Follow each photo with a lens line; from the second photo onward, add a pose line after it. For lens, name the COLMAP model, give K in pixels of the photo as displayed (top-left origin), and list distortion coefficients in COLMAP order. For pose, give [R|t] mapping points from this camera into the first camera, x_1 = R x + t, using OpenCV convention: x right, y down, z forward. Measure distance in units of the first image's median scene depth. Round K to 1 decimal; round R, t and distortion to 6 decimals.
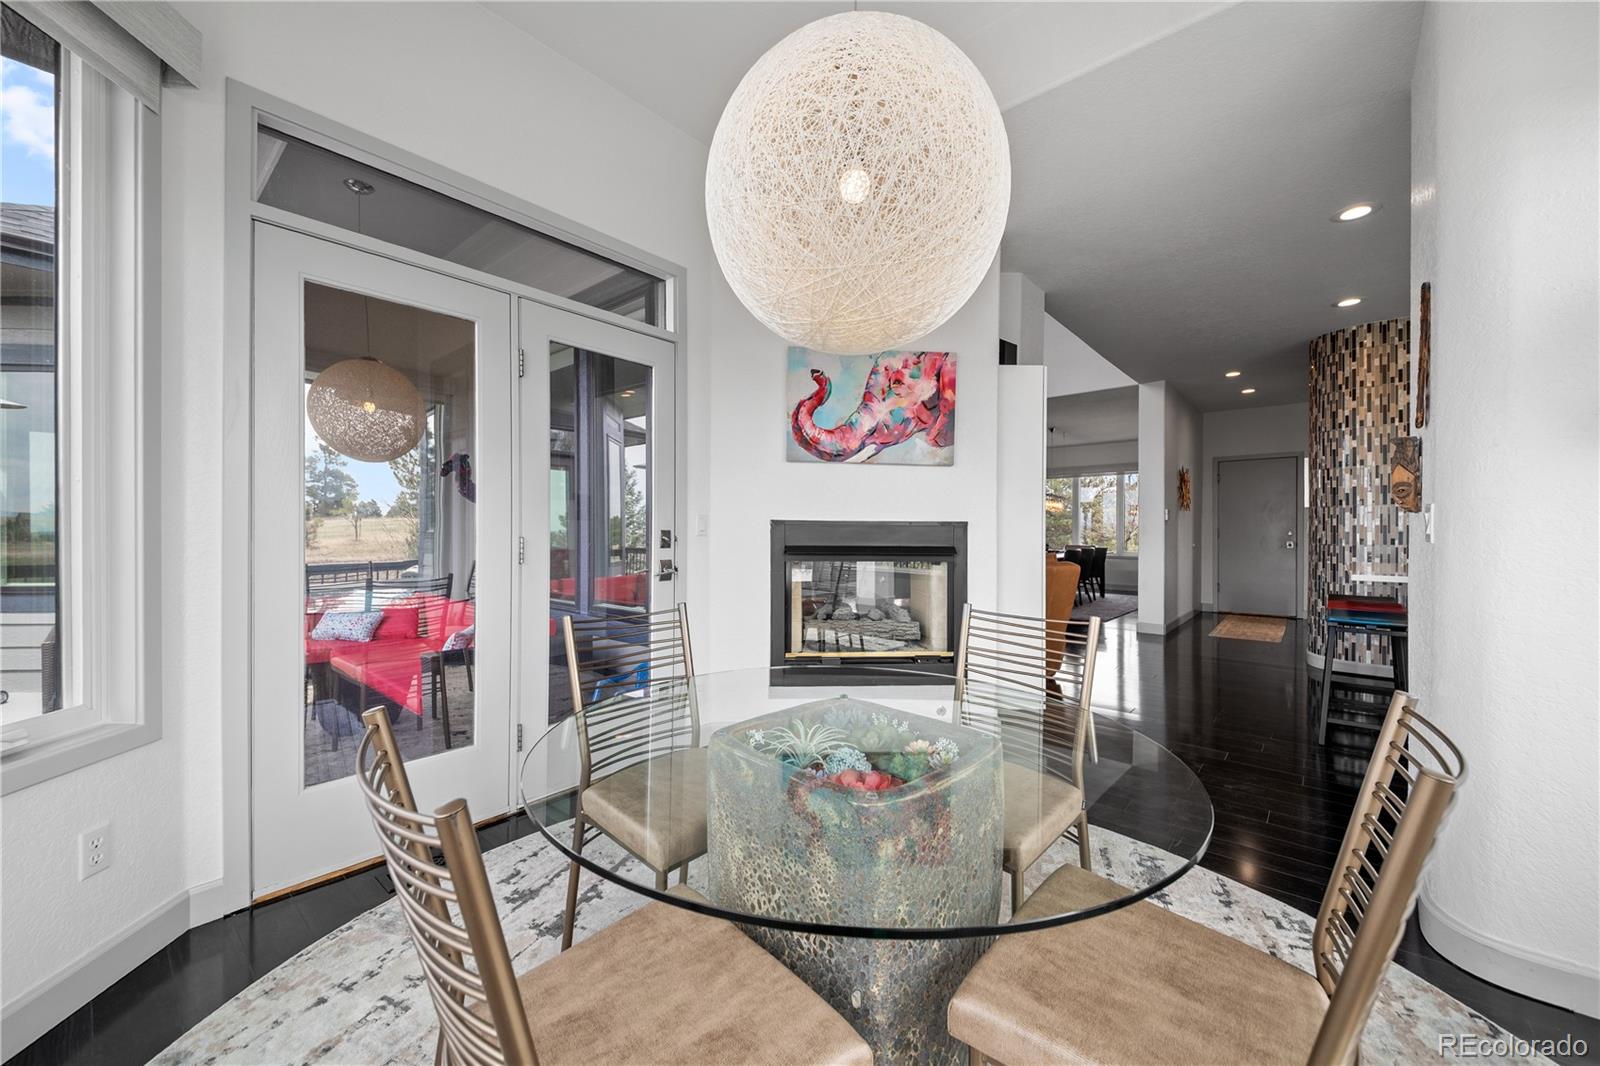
lens RADIAL K [[599.7, 0, 795.4], [0, 599.7, 527.1], [0, 0, 1]] dist [0.000811, 0.000056]
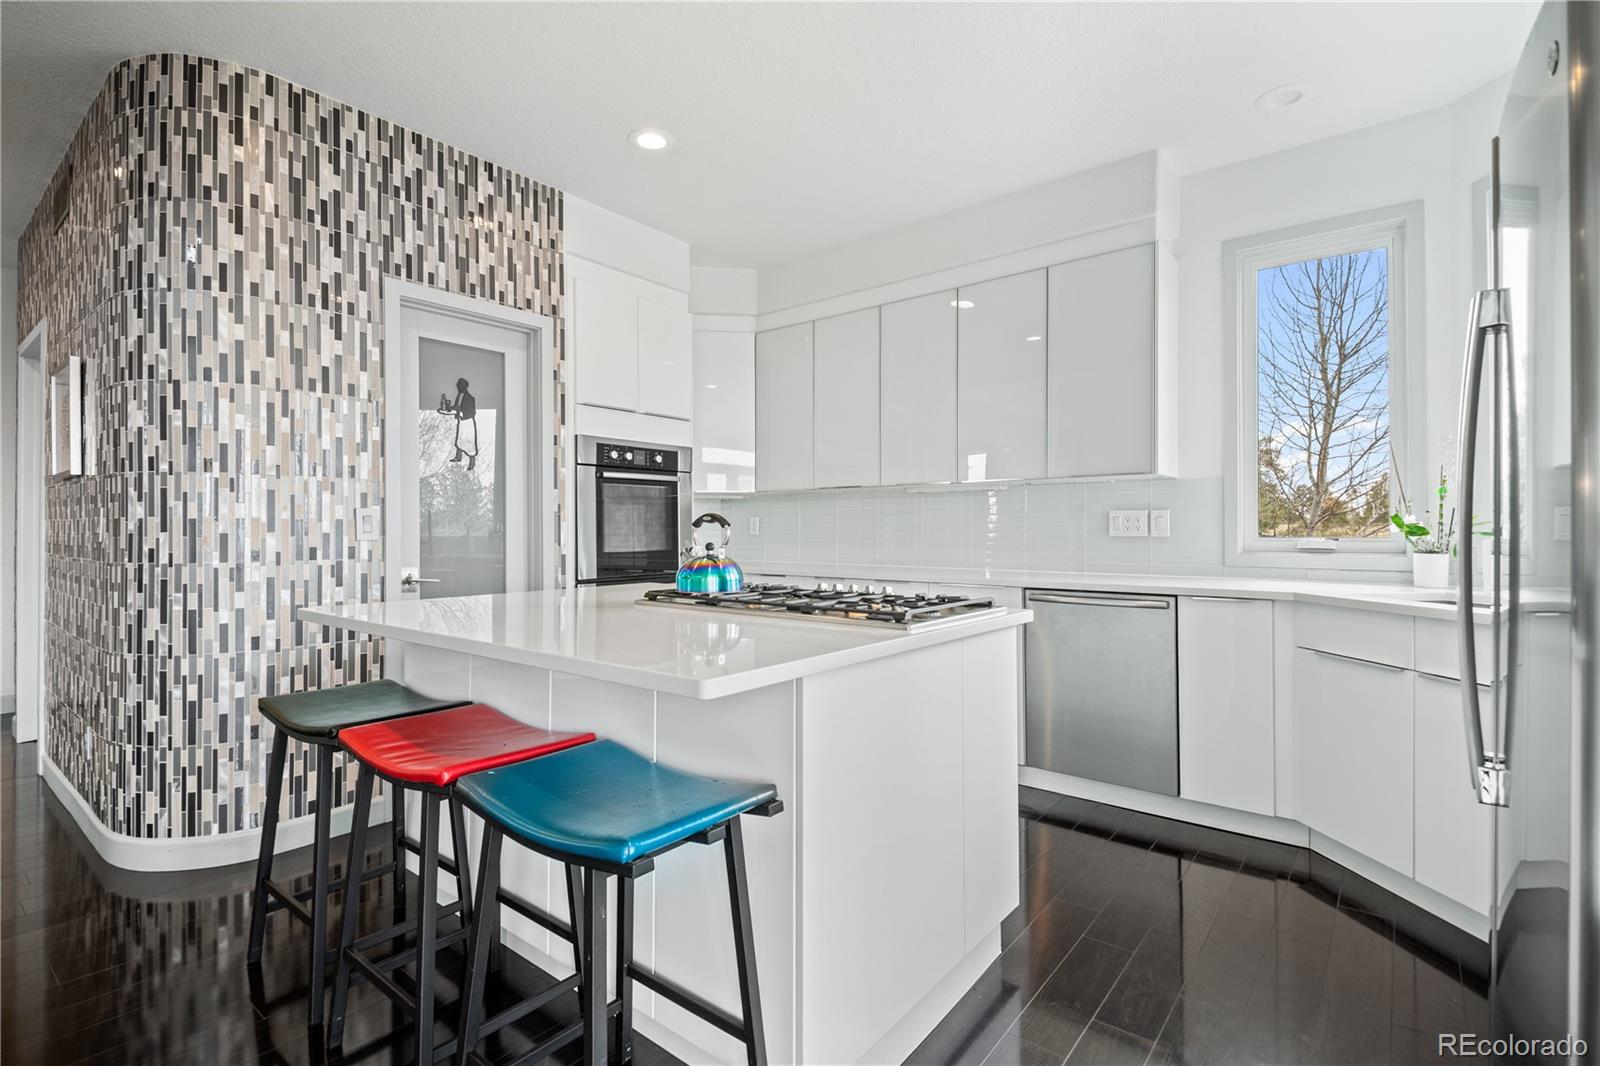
lens RADIAL K [[754.6, 0, 796.0], [0, 754.6, 529.4], [0, 0, 1]] dist [-0.005242, -0.000723]
pose [[-0.045476, 0.002691, 0.998962, 0.363068], [0.002475, 0.999994, -0.002581, 0.007207], [-0.998962, 0.002355, -0.045482, 0.615677]]
